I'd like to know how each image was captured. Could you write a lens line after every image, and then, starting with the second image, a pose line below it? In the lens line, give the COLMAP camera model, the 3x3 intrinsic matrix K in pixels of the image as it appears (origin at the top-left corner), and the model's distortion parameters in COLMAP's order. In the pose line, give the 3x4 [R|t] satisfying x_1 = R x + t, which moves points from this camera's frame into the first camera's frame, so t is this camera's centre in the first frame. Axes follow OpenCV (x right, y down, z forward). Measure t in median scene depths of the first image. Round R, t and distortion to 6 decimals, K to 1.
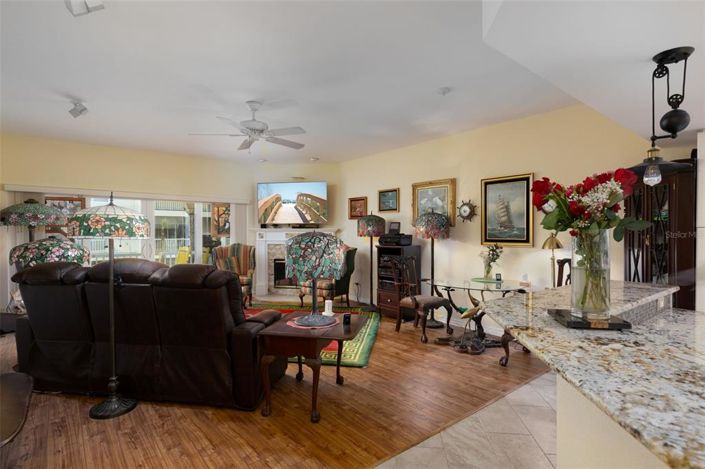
lens RADIAL K [[364.6, 0, 352.5], [0, 364.6, 234.5], [0, 0, 1]] dist [0.000407, -0.000695]
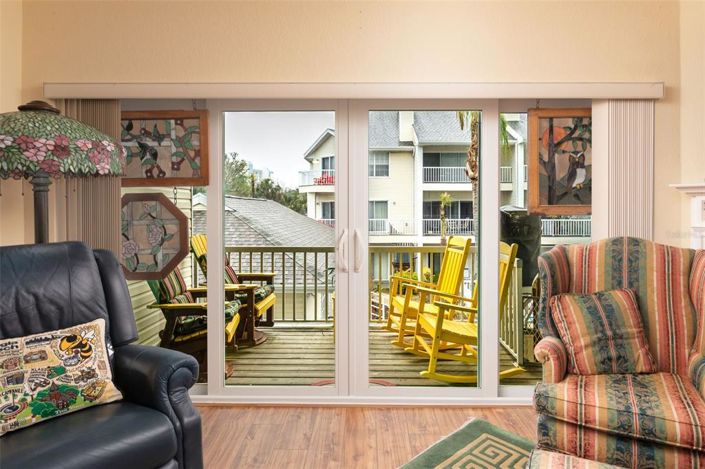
lens RADIAL K [[404.9, 0, 354.8], [0, 404.9, 214.6], [0, 0, 1]] dist [-0.000767, -0.000513]
pose [[0.756546, 0.005877, -0.653914, -0.280793], [-0.006587, 0.999977, 0.001365, 0.008020], [0.653907, 0.003274, 0.756568, 0.658720]]
